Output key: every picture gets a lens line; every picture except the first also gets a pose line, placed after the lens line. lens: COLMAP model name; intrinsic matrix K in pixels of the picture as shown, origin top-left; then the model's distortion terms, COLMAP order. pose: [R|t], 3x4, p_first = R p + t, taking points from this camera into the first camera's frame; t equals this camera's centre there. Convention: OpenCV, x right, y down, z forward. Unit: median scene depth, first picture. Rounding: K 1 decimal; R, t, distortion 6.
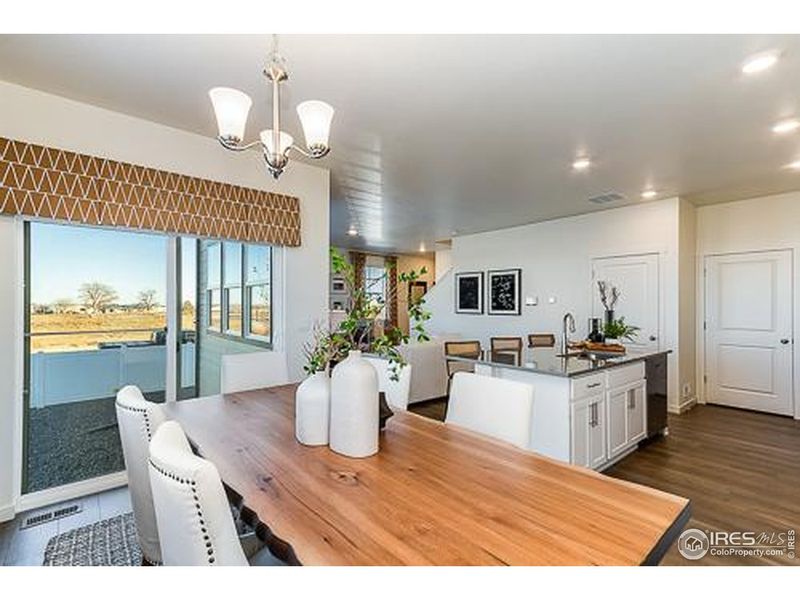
lens RADIAL K [[359.1, 0, 389.0], [0, 359.1, 303.3], [0, 0, 1]] dist [0.002010, -0.000348]
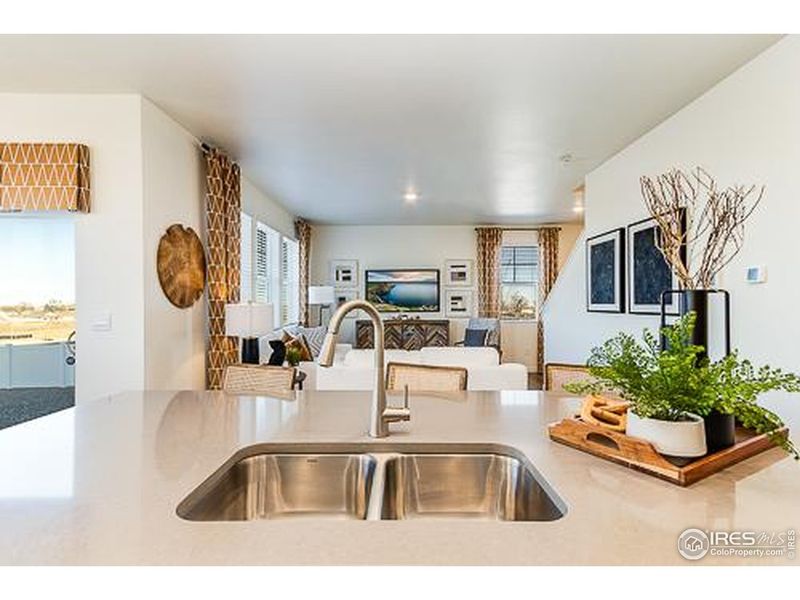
lens RADIAL K [[381.1, 0, 404.7], [0, 381.1, 308.4], [0, 0, 1]] dist [0.014441, -0.000072]
pose [[0.776612, 0.002167, -0.629976, 0.394494], [0.005680, 0.999929, 0.010441, 0.017705], [0.629954, -0.011687, 0.776545, 0.432306]]
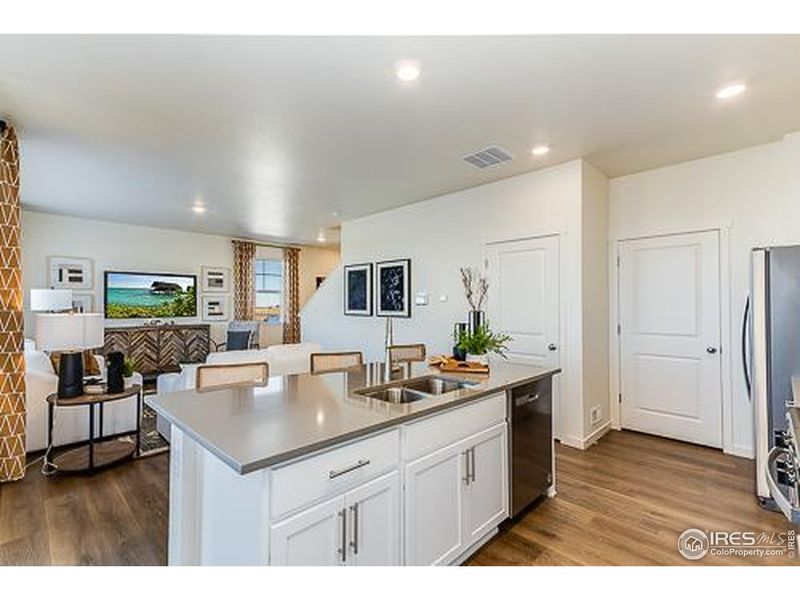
lens RADIAL K [[359.1, 0, 389.0], [0, 359.1, 303.3], [0, 0, 1]] dist [0.002010, -0.000348]
pose [[0.995018, -0.003223, 0.099643, 0.239493], [0.003418, 0.999993, -0.001790, 0.003642], [-0.099637, 0.002122, 0.995022, 0.215302]]
